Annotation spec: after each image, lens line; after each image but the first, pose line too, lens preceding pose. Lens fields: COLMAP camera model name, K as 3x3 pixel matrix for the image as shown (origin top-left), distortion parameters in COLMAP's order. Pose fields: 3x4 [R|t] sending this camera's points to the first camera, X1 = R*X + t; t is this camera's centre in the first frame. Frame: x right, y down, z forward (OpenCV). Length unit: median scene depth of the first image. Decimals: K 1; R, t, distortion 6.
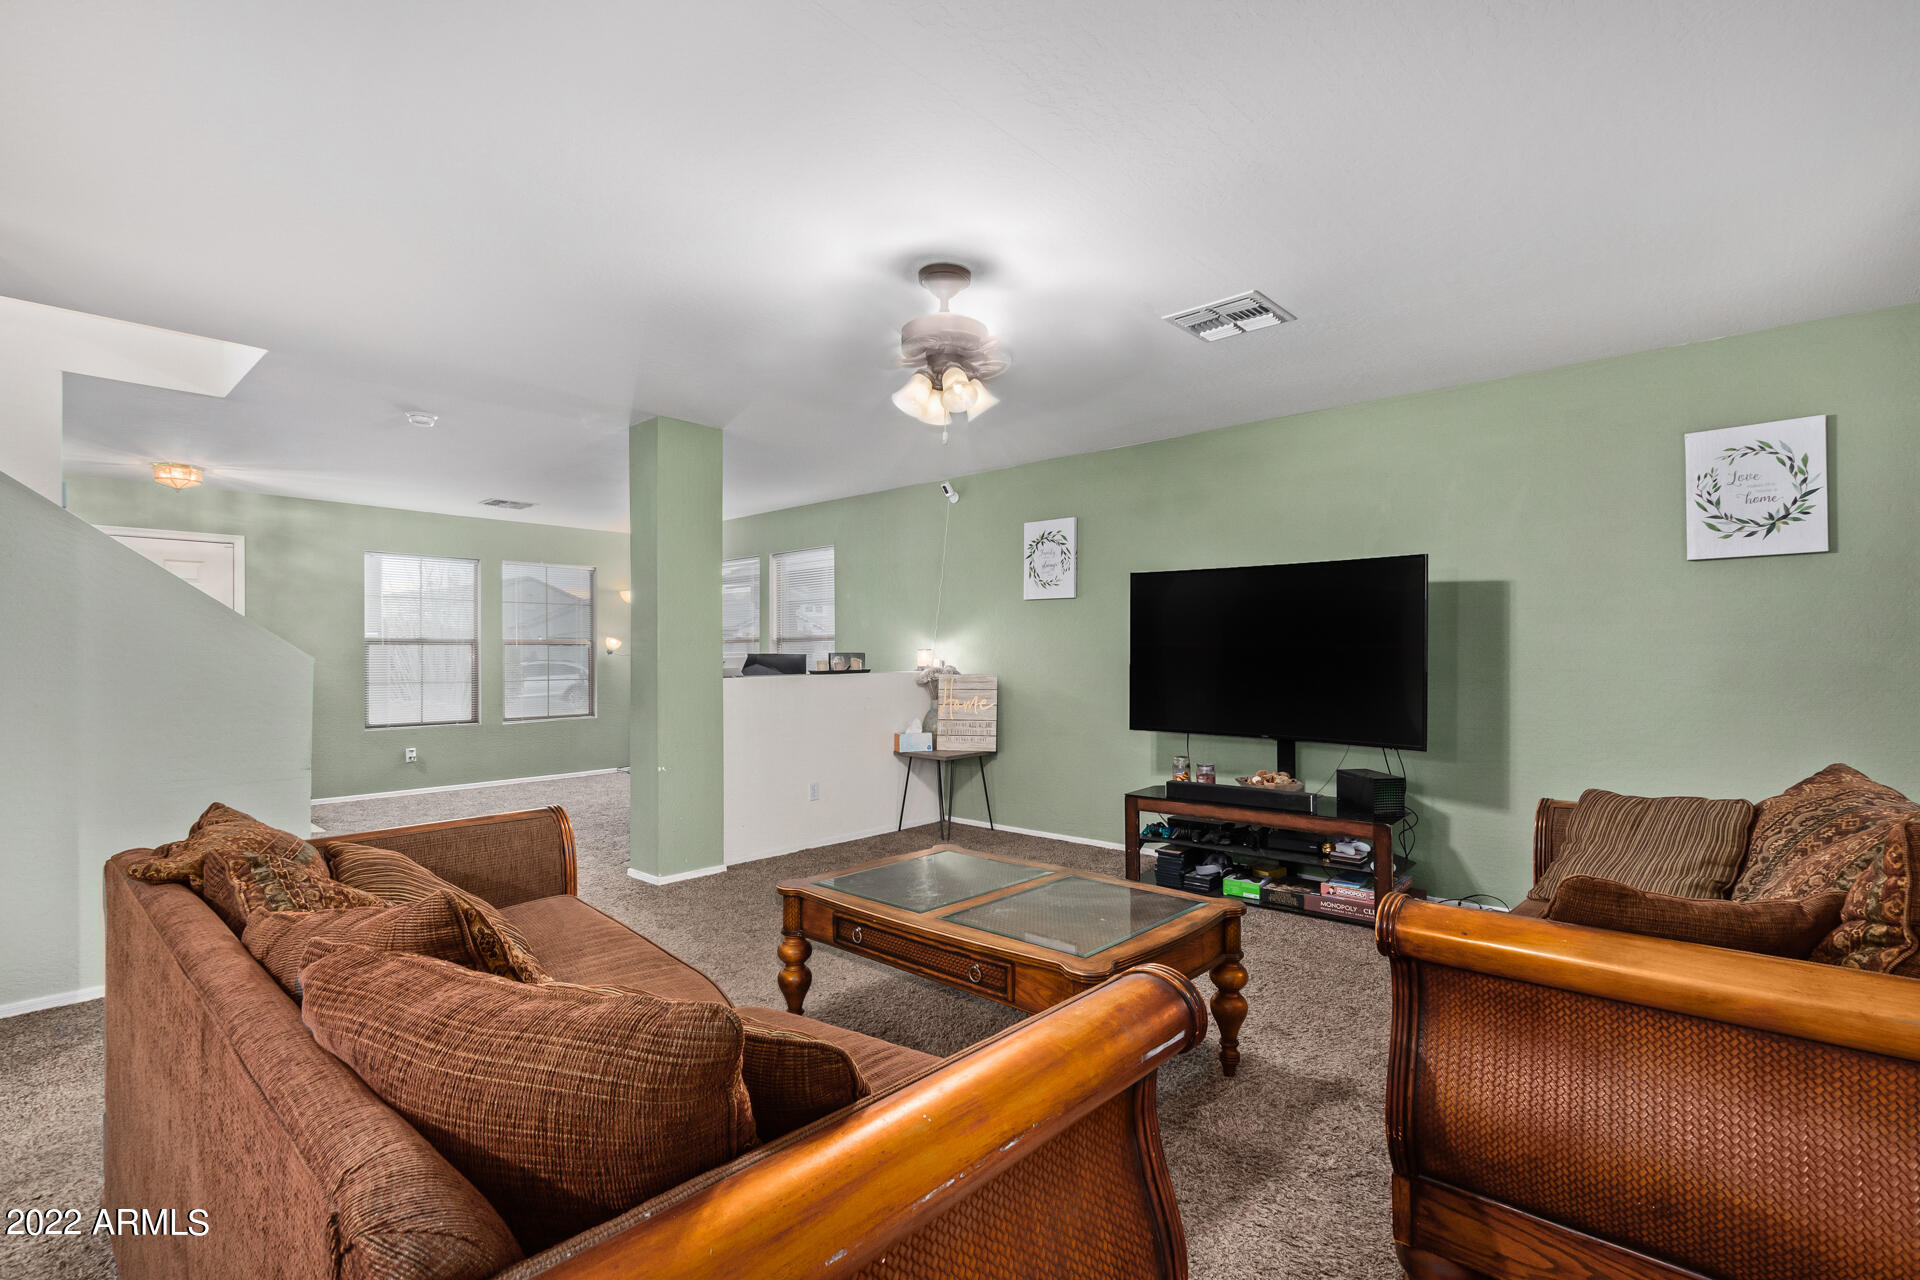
lens RADIAL K [[882.8, 0, 964.8], [0, 882.8, 650.4], [0, 0, 1]] dist [0.000985, -0.000010]
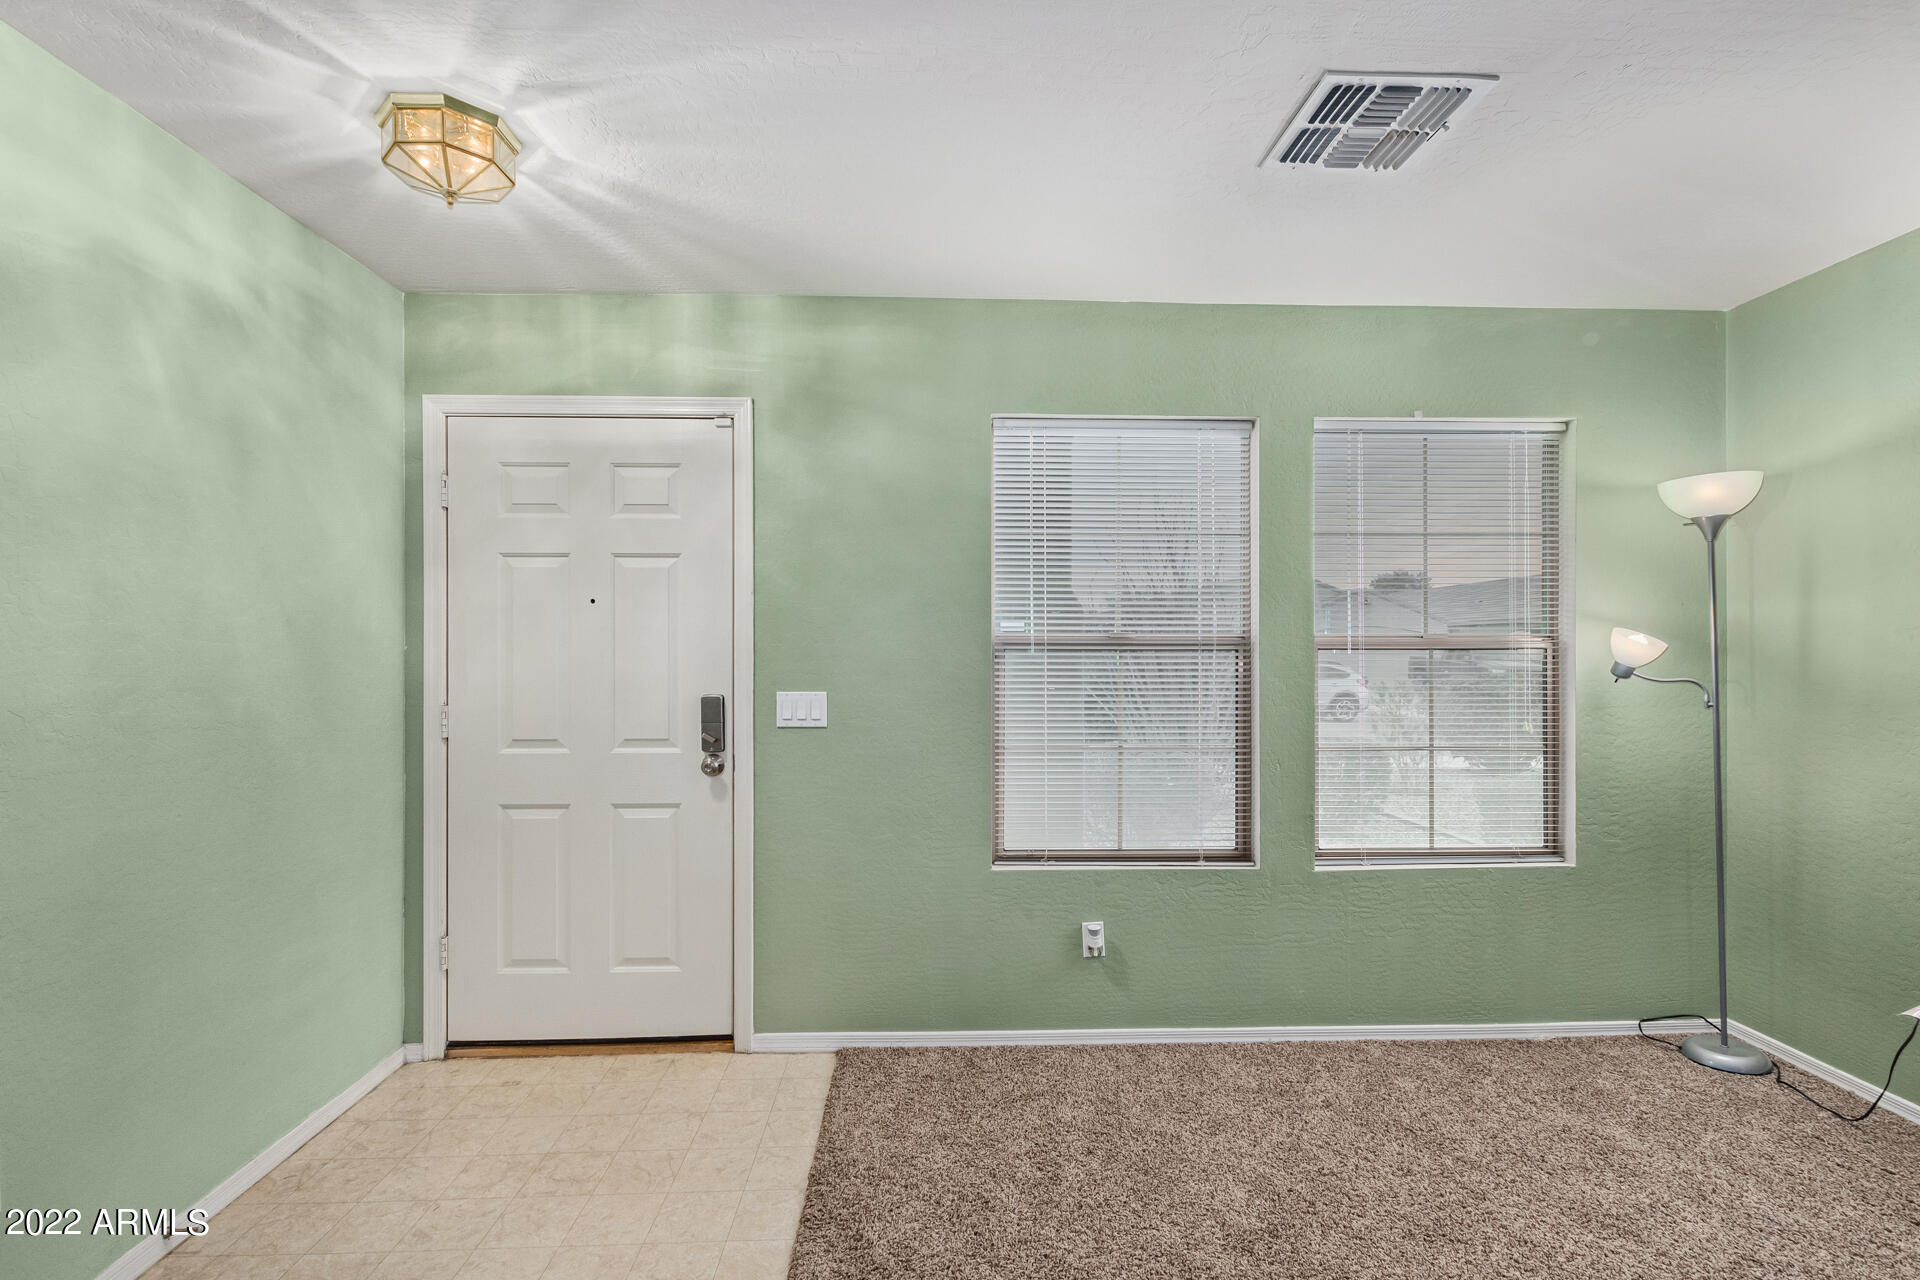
lens RADIAL K [[901.9, 0, 958.3], [0, 901.9, 644.9], [0, 0, 1]] dist [0.001268, 0.000081]
pose [[0.707176, -0.000112, -0.707037, -0.678356], [0.000589, 1.000000, 0.000431, -0.020550], [0.707037, -0.000721, 0.707176, 1.190297]]
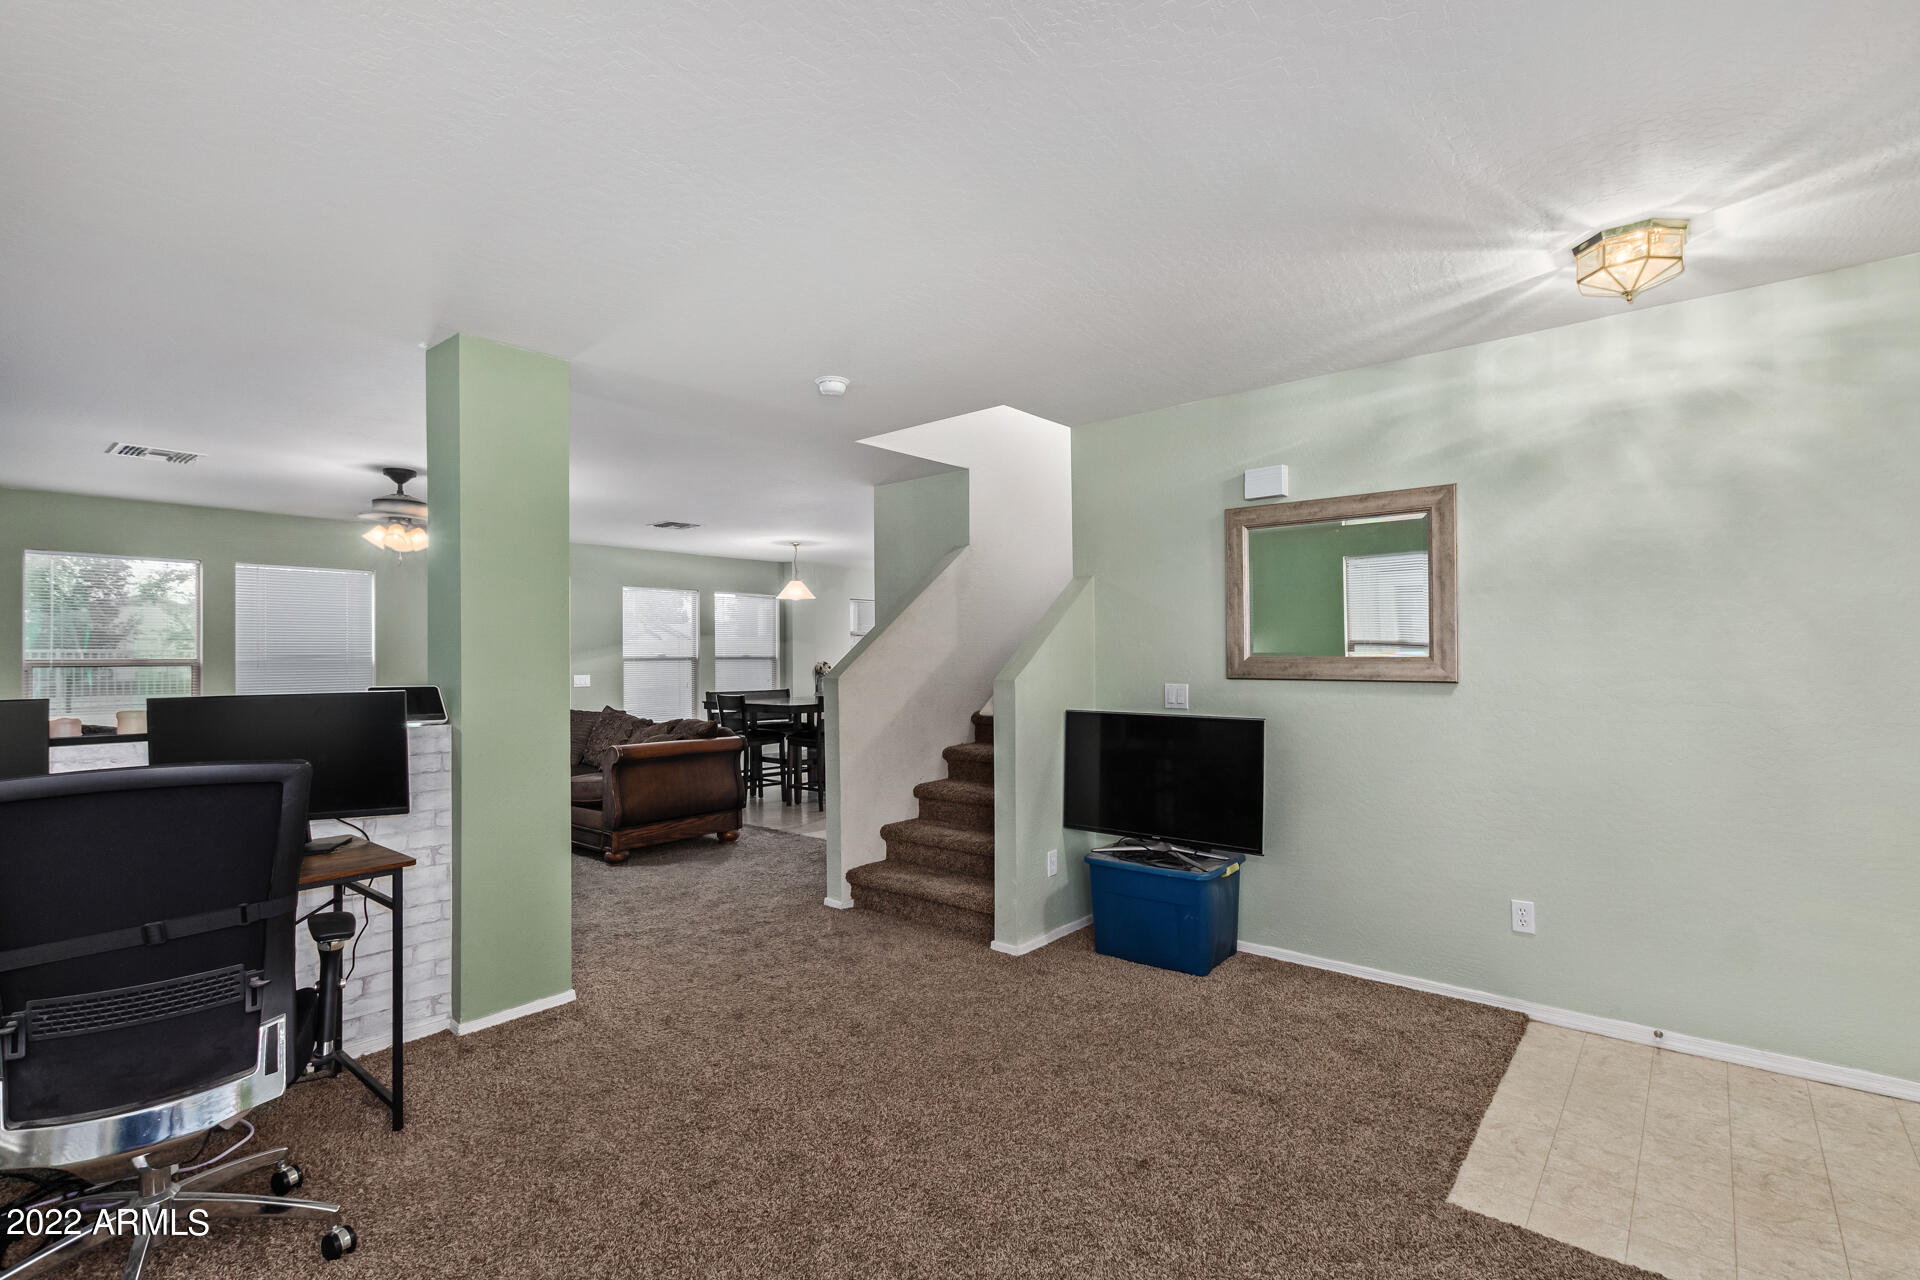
lens RADIAL K [[872.6, 0, 963.5], [0, 872.6, 641.1], [0, 0, 1]] dist [0.003824, 0.000230]
pose [[-0.999150, 0.010786, -0.039797, -0.724862], [0.011540, 0.999757, -0.018772, -0.017630], [0.039585, -0.019215, -0.999031, 1.841938]]
